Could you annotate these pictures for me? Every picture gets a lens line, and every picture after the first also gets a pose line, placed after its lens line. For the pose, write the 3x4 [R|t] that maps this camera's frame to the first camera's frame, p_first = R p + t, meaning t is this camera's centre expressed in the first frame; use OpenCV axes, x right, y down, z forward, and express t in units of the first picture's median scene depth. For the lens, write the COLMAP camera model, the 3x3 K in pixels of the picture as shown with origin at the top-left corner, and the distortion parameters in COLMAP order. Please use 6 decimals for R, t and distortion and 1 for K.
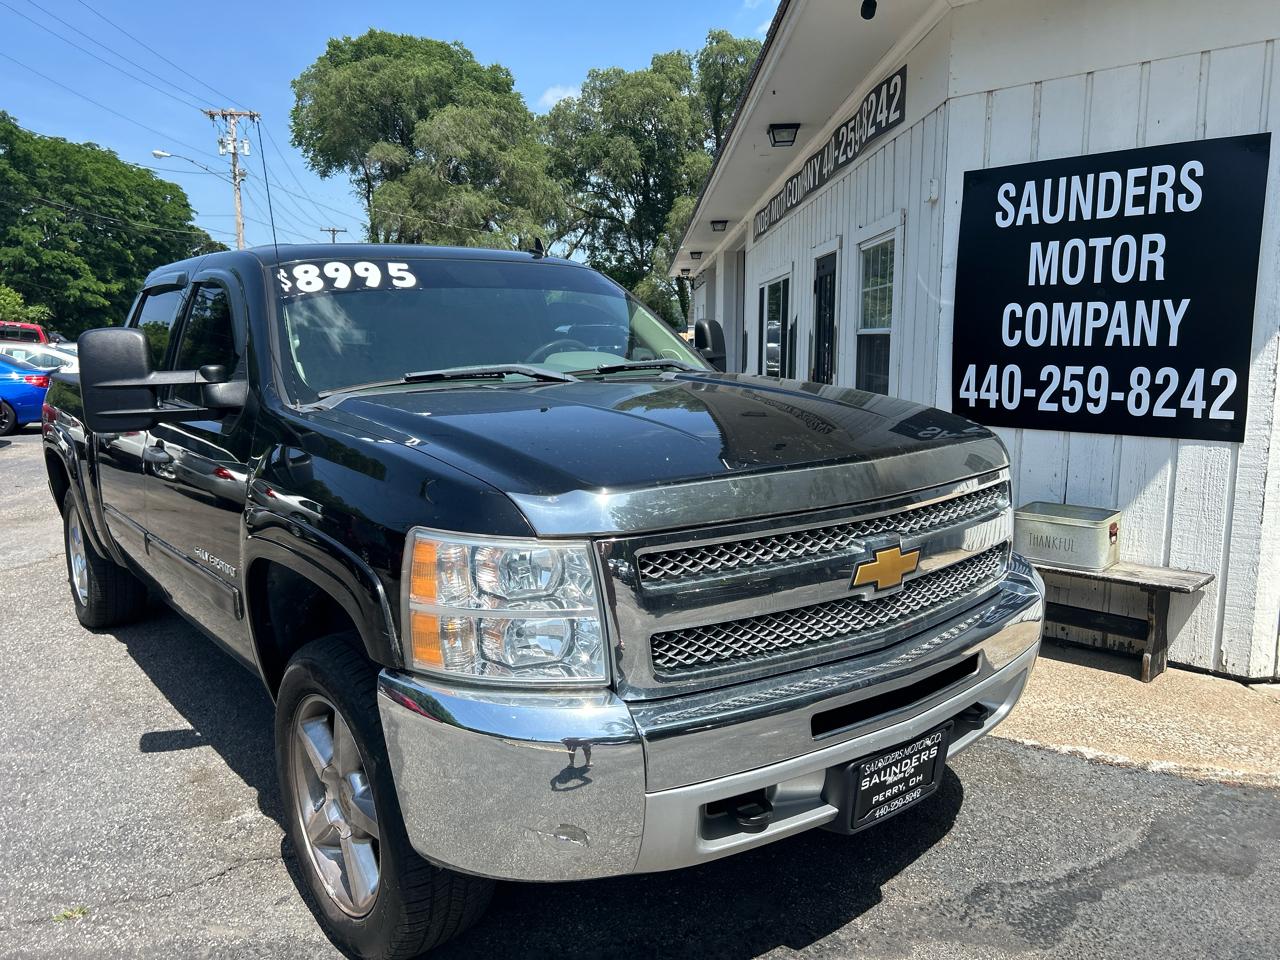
lens RADIAL K [[976.2, 0, 637.6], [0, 976.2, 480.0], [0, 0, 1]] dist [0.029617, -0.028784]
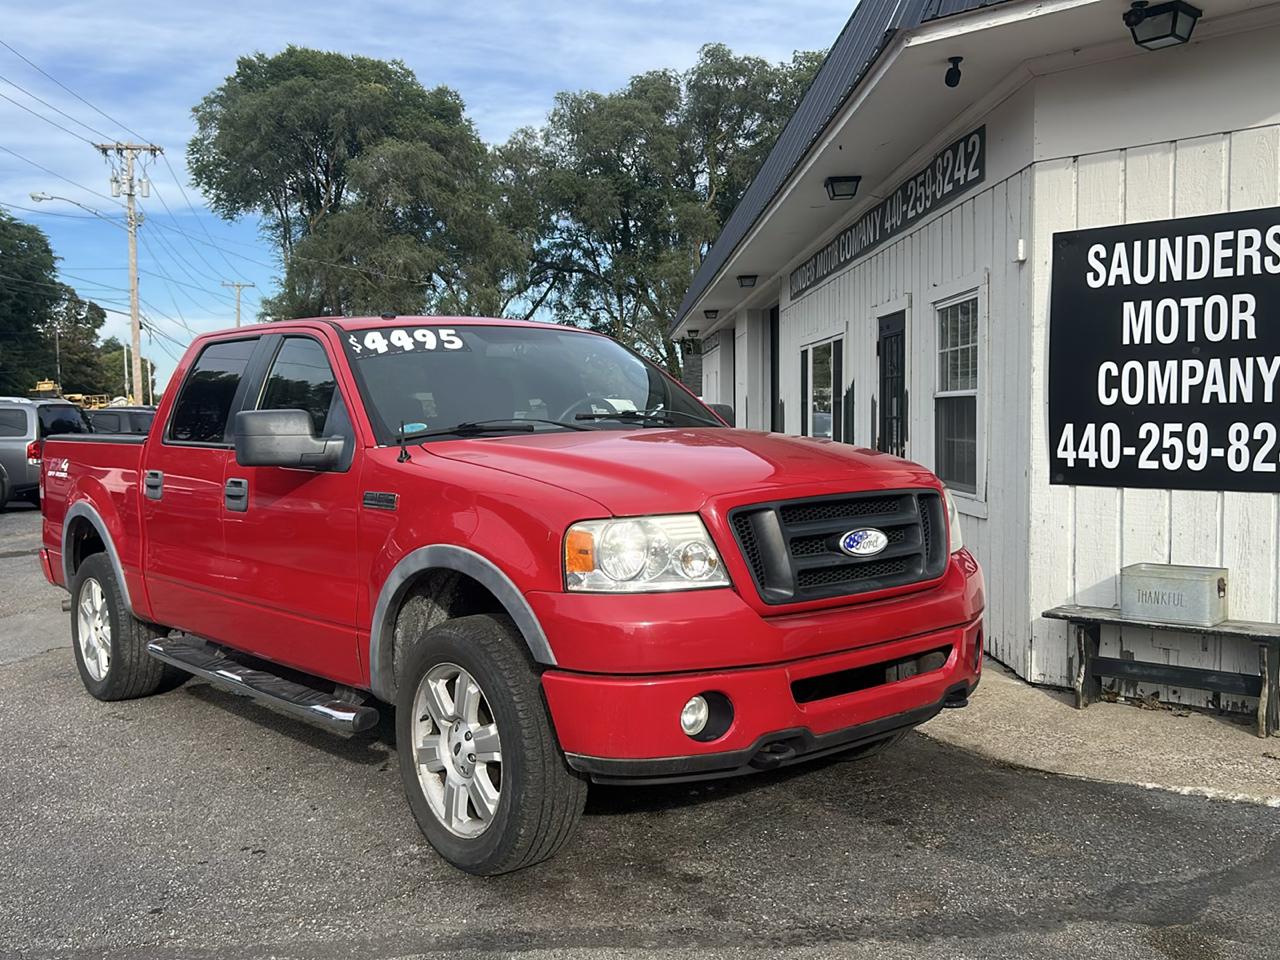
lens RADIAL K [[1243.8, 0, 636.8], [0, 1243.8, 476.4], [0, 0, 1]] dist [0.017631, 0.000000]
pose [[0.999719, -0.008119, 0.022290, -0.130126], [0.010210, 0.995388, -0.095389, 0.053511], [-0.021413, 0.095589, 0.995191, -0.250042]]
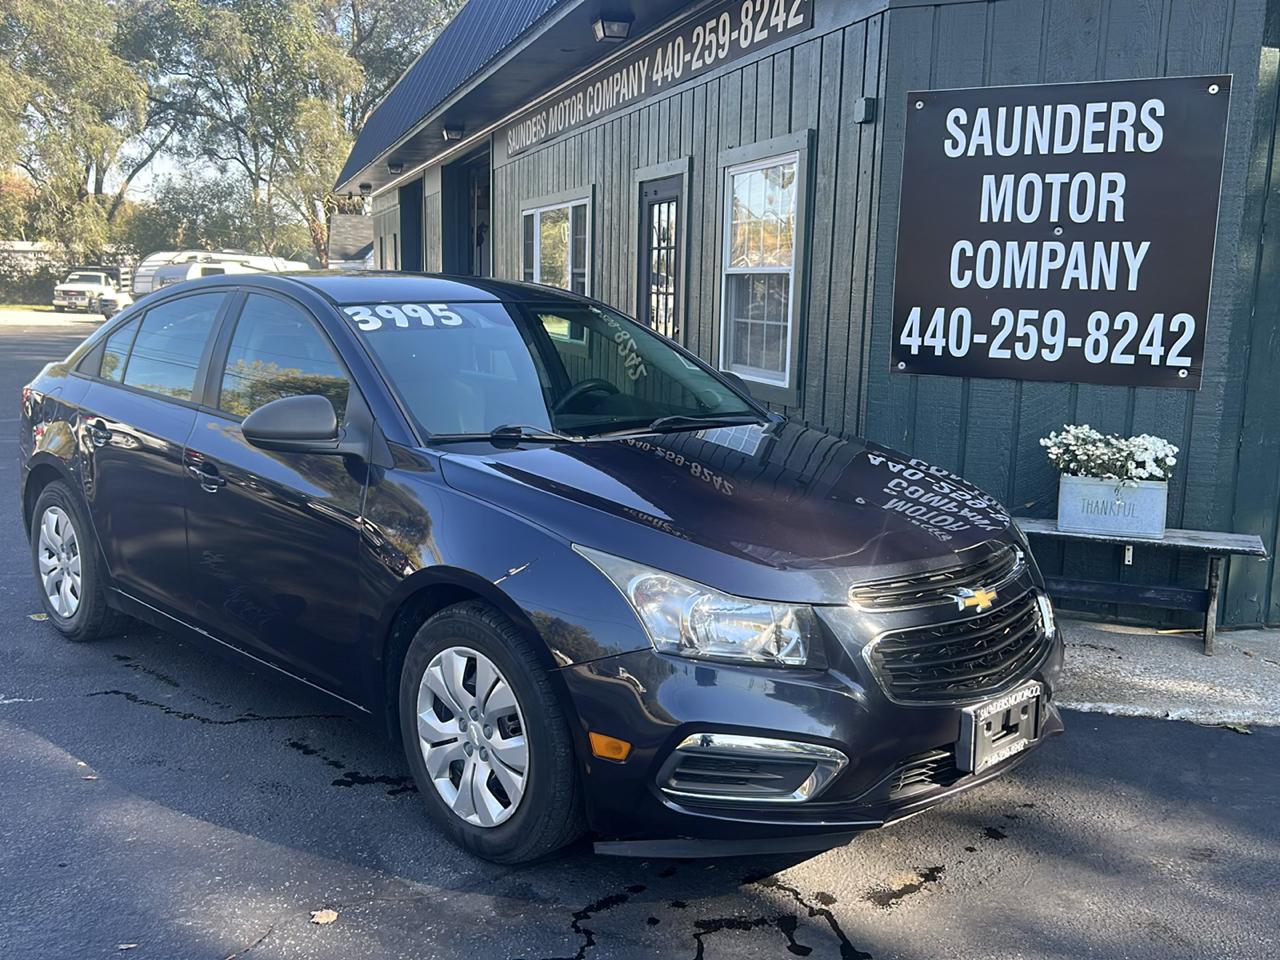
lens RADIAL K [[1243.8, 0, 644.4], [0, 1243.8, 477.2], [0, 0, 1]] dist [0.017631, 0.000000]
pose [[0.950455, -0.021756, 0.310099, -0.275847], [0.018450, 0.999737, 0.013590, 0.020520], [-0.310313, -0.007196, 0.950607, -0.018214]]
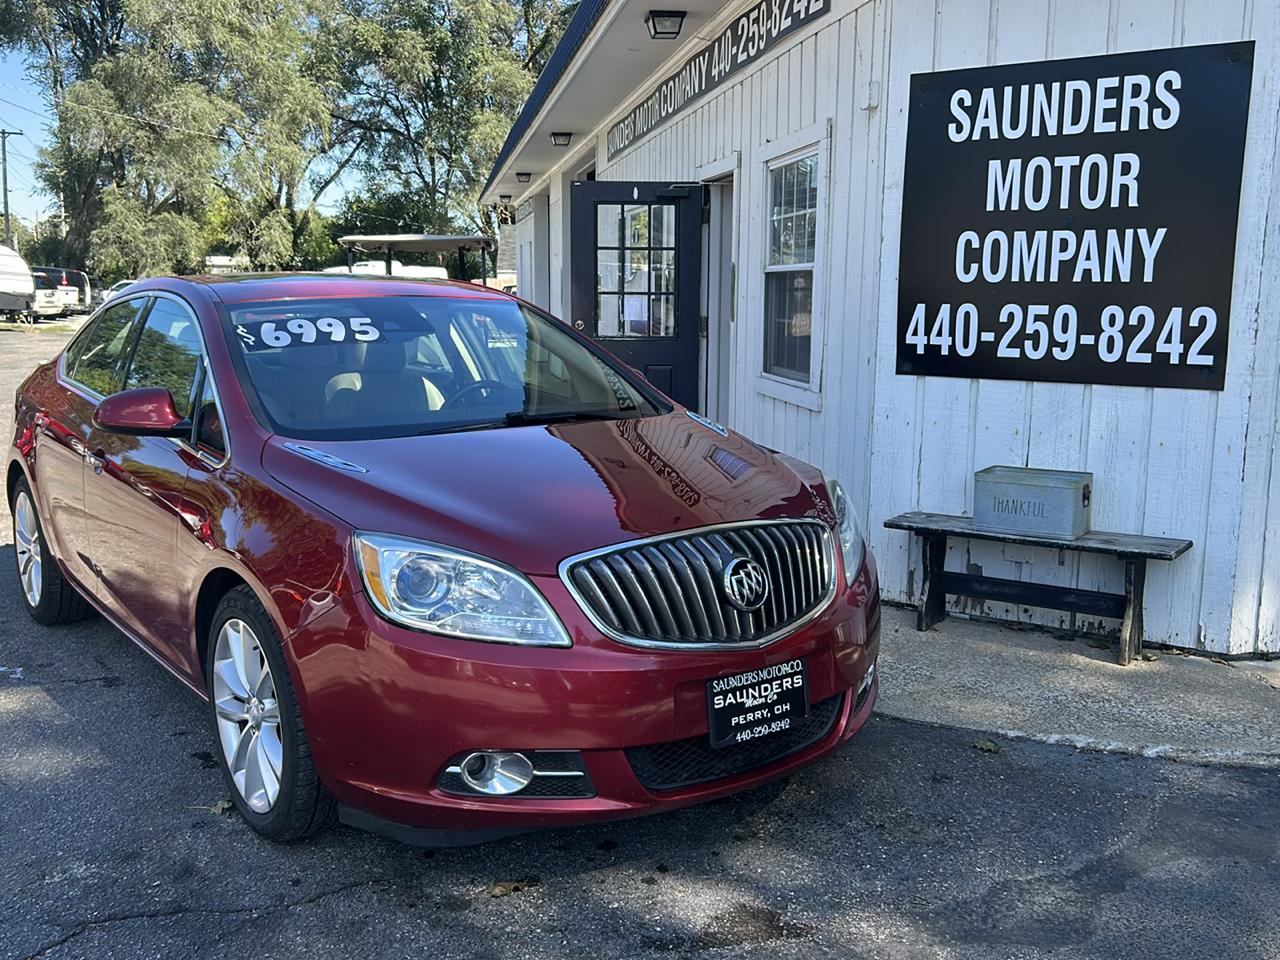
lens RADIAL K [[1243.8, 0, 643.1], [0, 1243.8, 480.3], [0, 0, 1]] dist [0.017631, 0.000000]
pose [[0.985072, -0.013768, 0.171591, -0.088329], [0.012294, 0.999878, 0.009645, 0.023285], [-0.171702, -0.007391, 0.985121, -0.023118]]
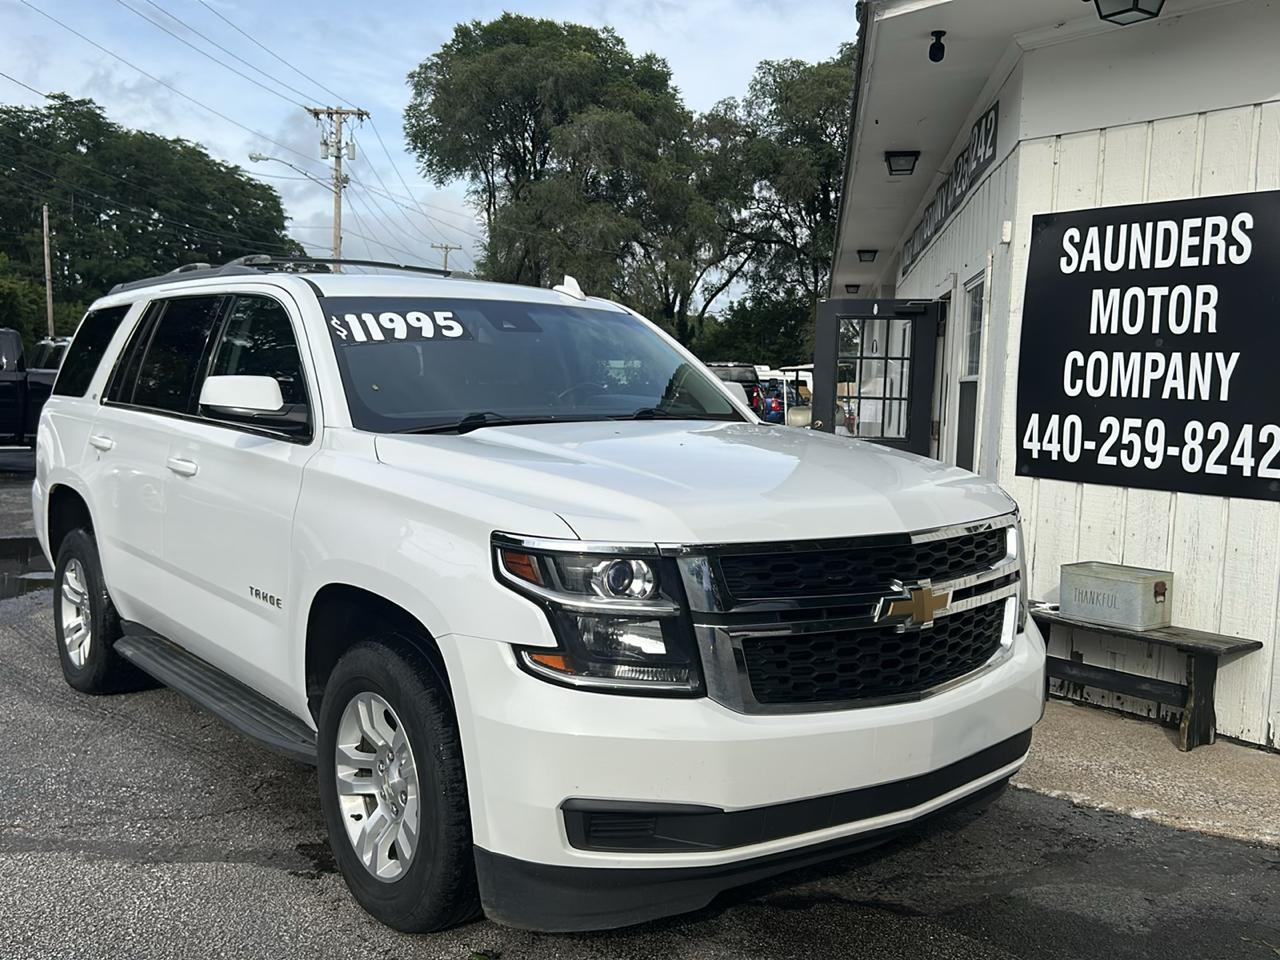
lens RADIAL K [[1243.8, 0, 635.7], [0, 1243.8, 481.0], [0, 0, 1]] dist [0.017631, 0.000000]
pose [[0.989035, 0.051310, -0.138479, 0.137622], [-0.060731, 0.996056, -0.064685, 0.052800], [0.134614, 0.072386, 0.988251, -0.263396]]
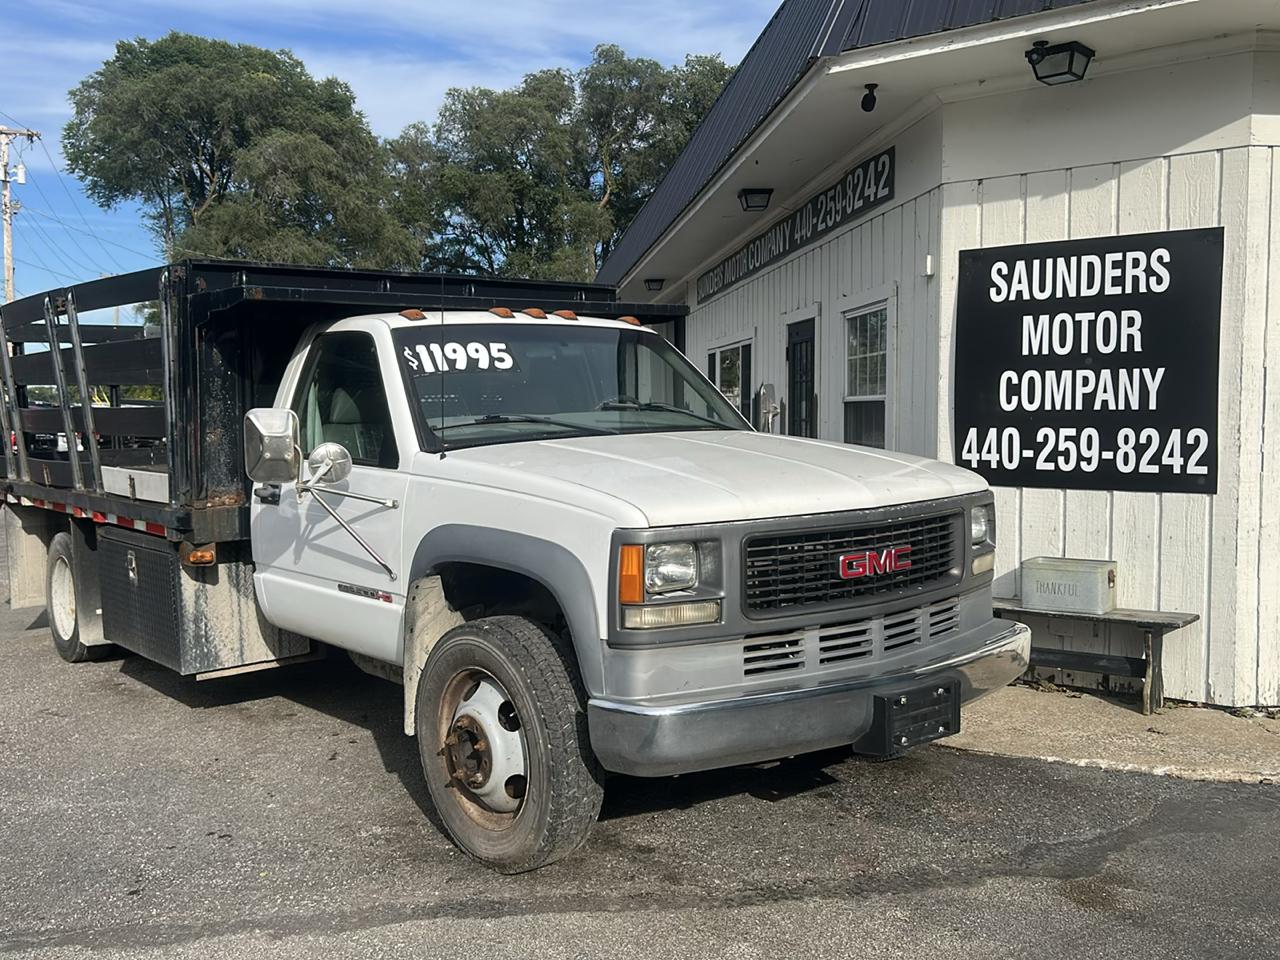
lens RADIAL K [[1243.8, 0, 638.2], [0, 1243.8, 475.8], [0, 0, 1]] dist [0.017631, 0.000000]
pose [[0.993748, -0.005301, 0.111517, -0.182114], [0.015804, 0.995493, -0.093510, 0.058035], [-0.110519, 0.094687, 0.989353, -0.309936]]
